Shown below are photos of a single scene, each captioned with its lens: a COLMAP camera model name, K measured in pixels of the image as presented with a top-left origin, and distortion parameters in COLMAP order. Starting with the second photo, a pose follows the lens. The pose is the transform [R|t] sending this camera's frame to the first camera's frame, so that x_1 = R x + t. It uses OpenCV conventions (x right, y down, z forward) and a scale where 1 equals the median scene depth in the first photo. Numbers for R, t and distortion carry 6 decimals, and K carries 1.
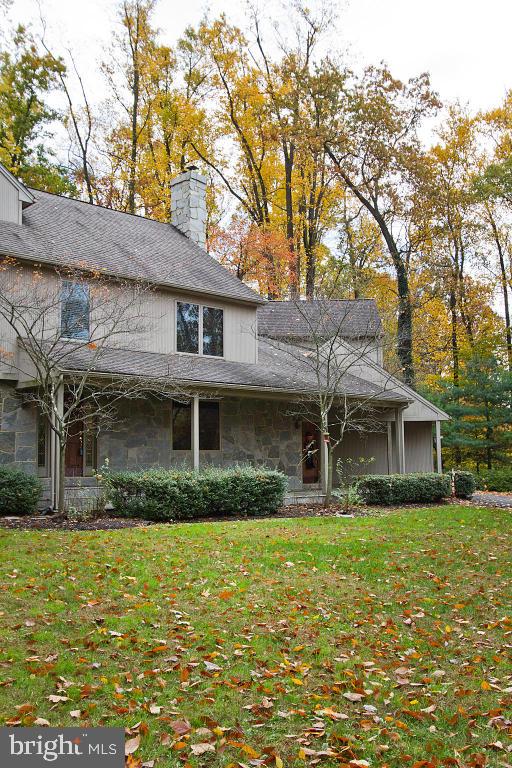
lens RADIAL K [[744.3, 0, 275.7], [0, 744.3, 365.6], [0, 0, 1]] dist [0.029651, 0.000000]
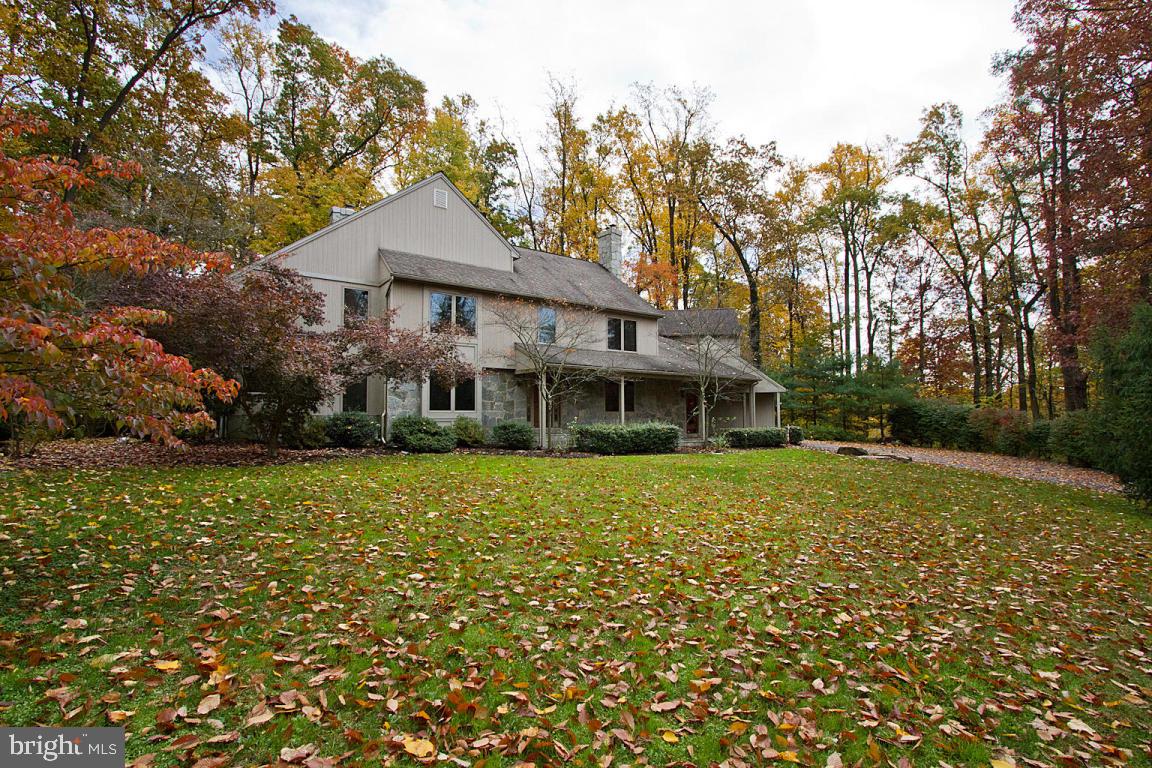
lens RADIAL K [[557.7, 0, 581.7], [0, 557.7, 386.2], [0, 0, 1]] dist [-0.026644, 0.004488]
pose [[0.992154, -0.000415, -0.125025, -0.025029], [0.009176, 0.997540, 0.069502, -0.014645], [0.124688, -0.070104, 0.989716, -0.109633]]
